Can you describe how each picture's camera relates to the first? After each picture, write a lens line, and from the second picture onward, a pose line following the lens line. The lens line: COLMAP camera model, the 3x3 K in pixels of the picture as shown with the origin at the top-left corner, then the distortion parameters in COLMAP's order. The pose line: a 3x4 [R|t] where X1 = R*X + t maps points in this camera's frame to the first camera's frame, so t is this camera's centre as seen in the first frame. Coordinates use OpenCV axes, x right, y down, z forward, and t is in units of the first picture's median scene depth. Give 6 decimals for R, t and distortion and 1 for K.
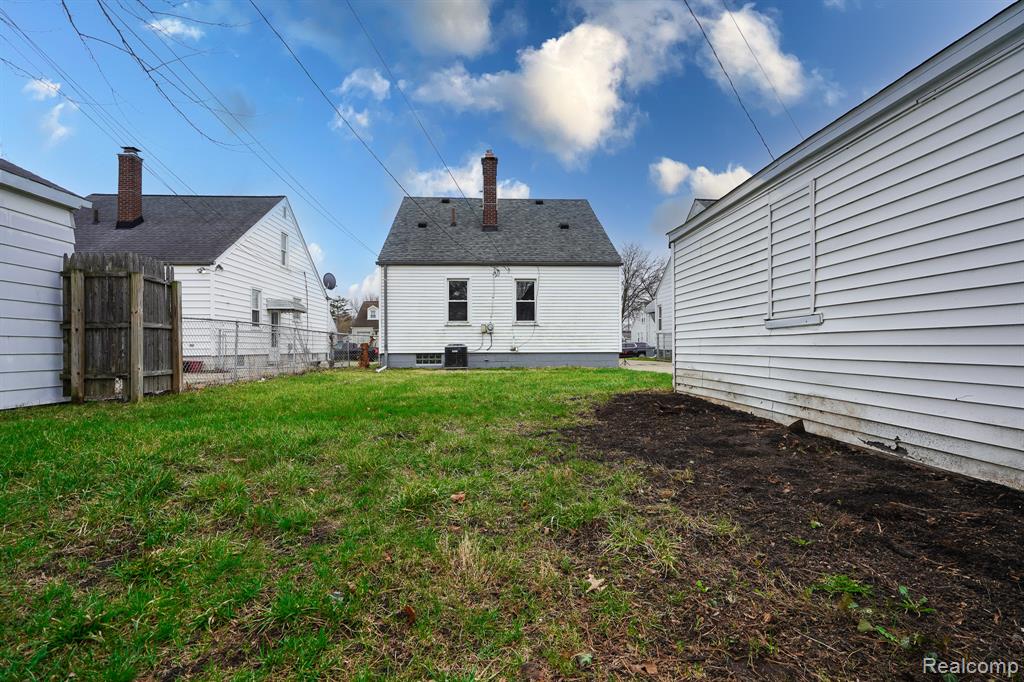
lens RADIAL K [[469.6, 0, 514.0], [0, 469.6, 347.2], [0, 0, 1]] dist [0.001405, 0.000164]
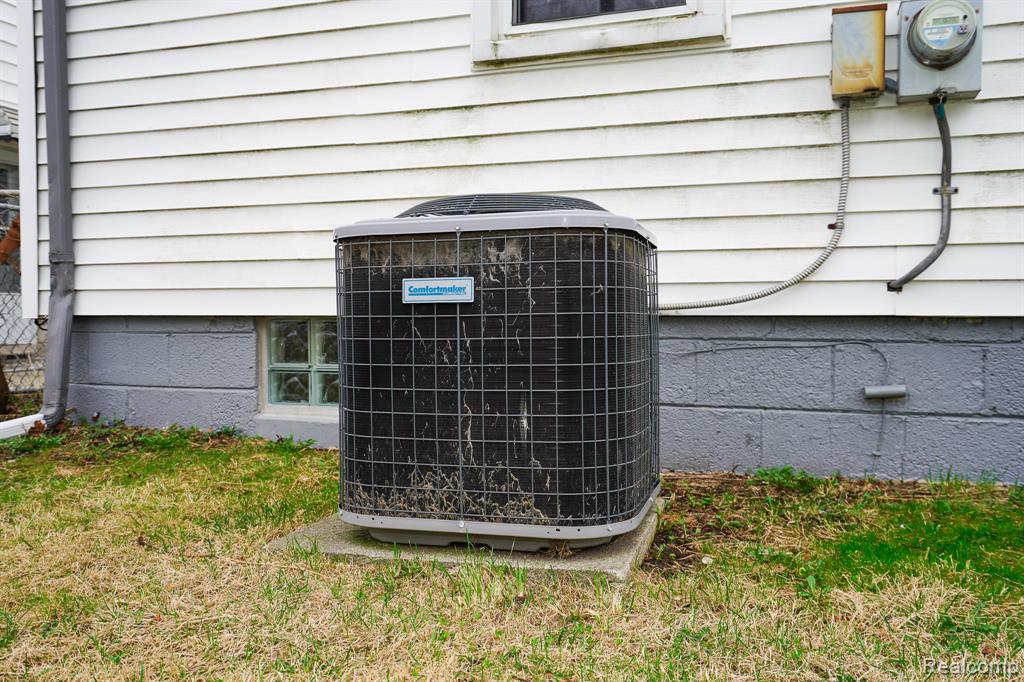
lens RADIAL K [[908.8, 0, 508.9], [0, 908.8, 346.2], [0, 0, 1]] dist [0.037194, 0.000785]
pose [[0.930600, 0.017396, -0.365624, -0.061257], [-0.005477, 0.999420, 0.033610, 0.011695], [0.365997, -0.029275, 0.930156, 0.799116]]
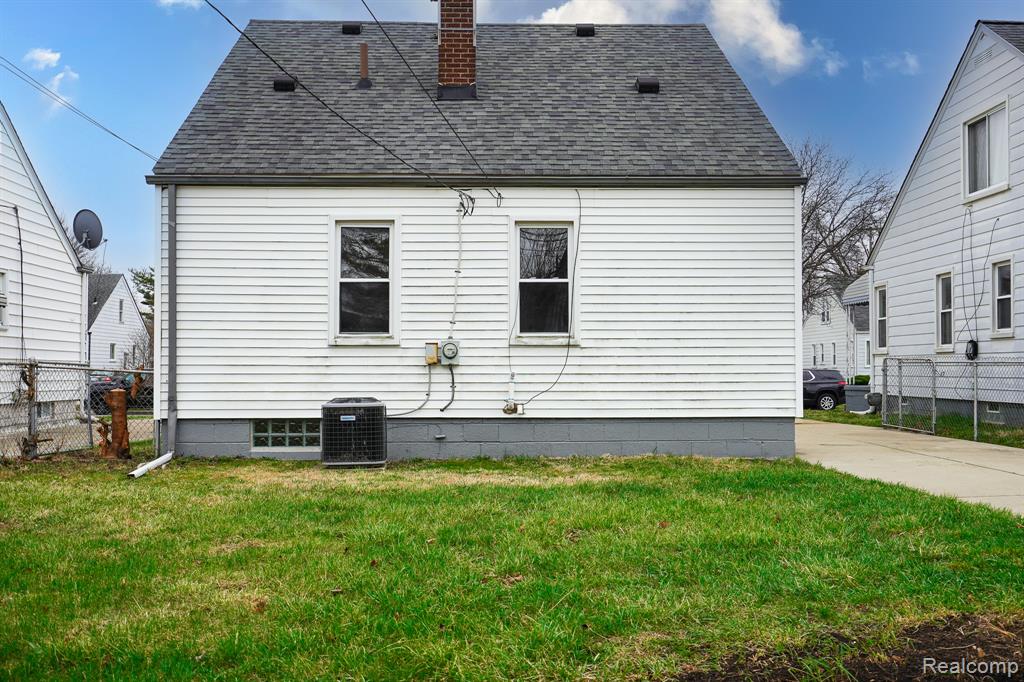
lens RADIAL K [[1016.9, 0, 507.6], [0, 1016.9, 348.2], [0, 0, 1]] dist [0.054973, 0.000000]
pose [[0.999540, 0.001971, -0.030254, 0.020187], [-0.002741, 0.999673, -0.025430, -0.023425], [0.030194, 0.025501, 0.999219, 0.187659]]
